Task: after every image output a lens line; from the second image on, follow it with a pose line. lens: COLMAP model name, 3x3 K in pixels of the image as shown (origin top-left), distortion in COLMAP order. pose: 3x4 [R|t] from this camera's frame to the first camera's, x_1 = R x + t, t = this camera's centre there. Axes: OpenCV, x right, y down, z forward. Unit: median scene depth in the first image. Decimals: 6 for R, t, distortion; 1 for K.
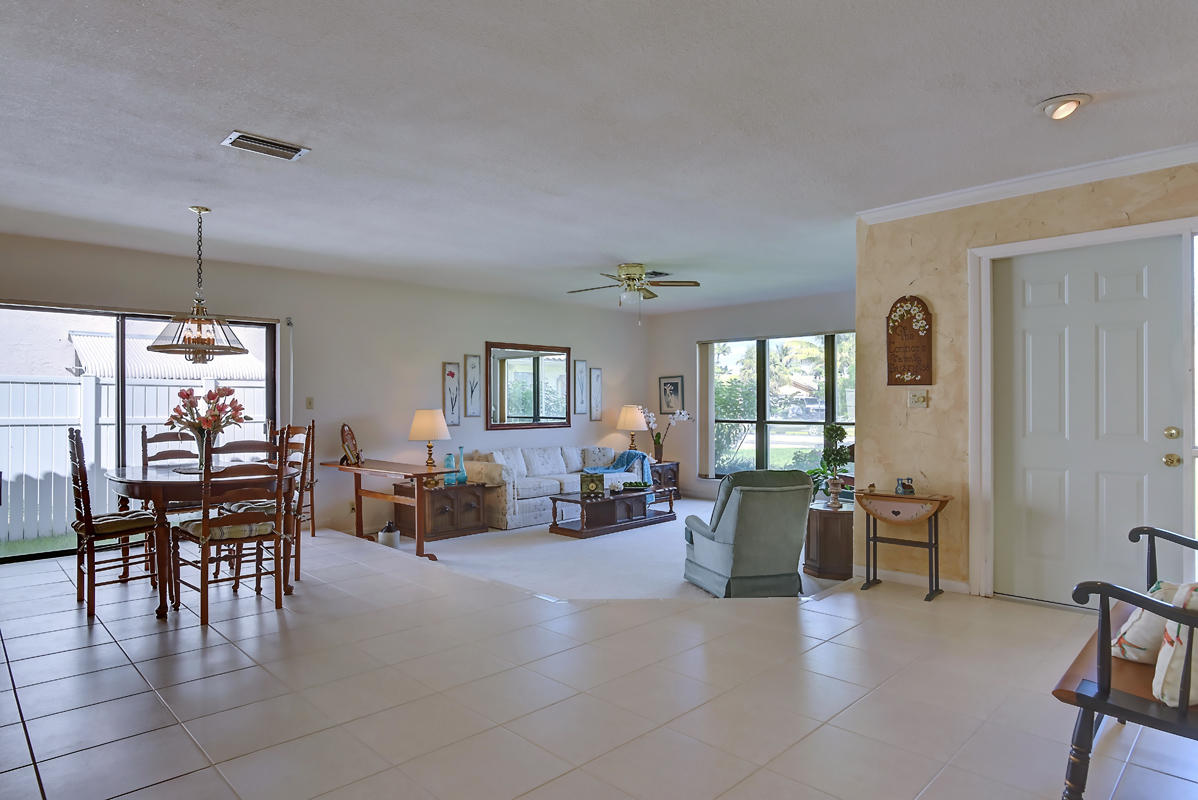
lens RADIAL K [[694.7, 0, 599.0], [0, 694.7, 400.0], [0, 0, 1]] dist [-0.032102, 0.003347]
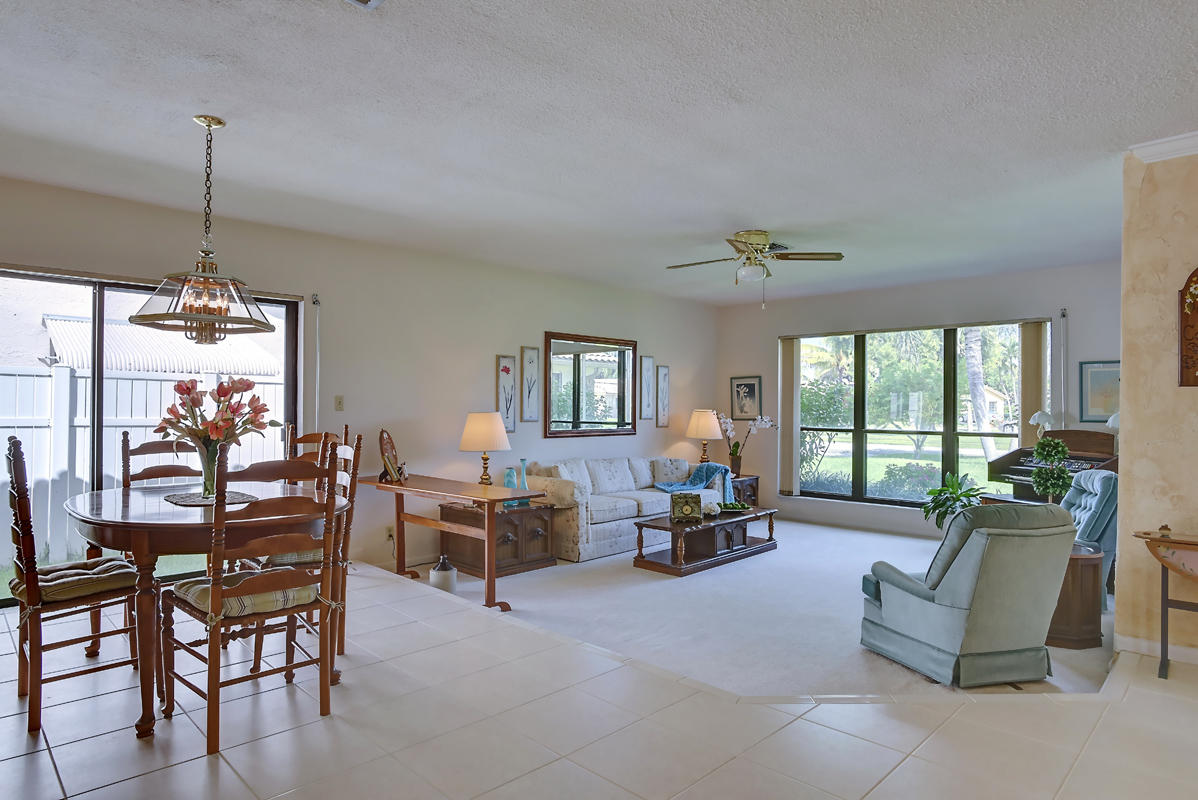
lens RADIAL K [[694.7, 0, 599.0], [0, 694.7, 400.0], [0, 0, 1]] dist [-0.032102, 0.003347]
pose [[0.999918, 0.010247, 0.007669, -0.145756], [-0.010209, 0.999936, -0.004901, 0.002051], [-0.007719, 0.004822, 0.999959, 0.234194]]
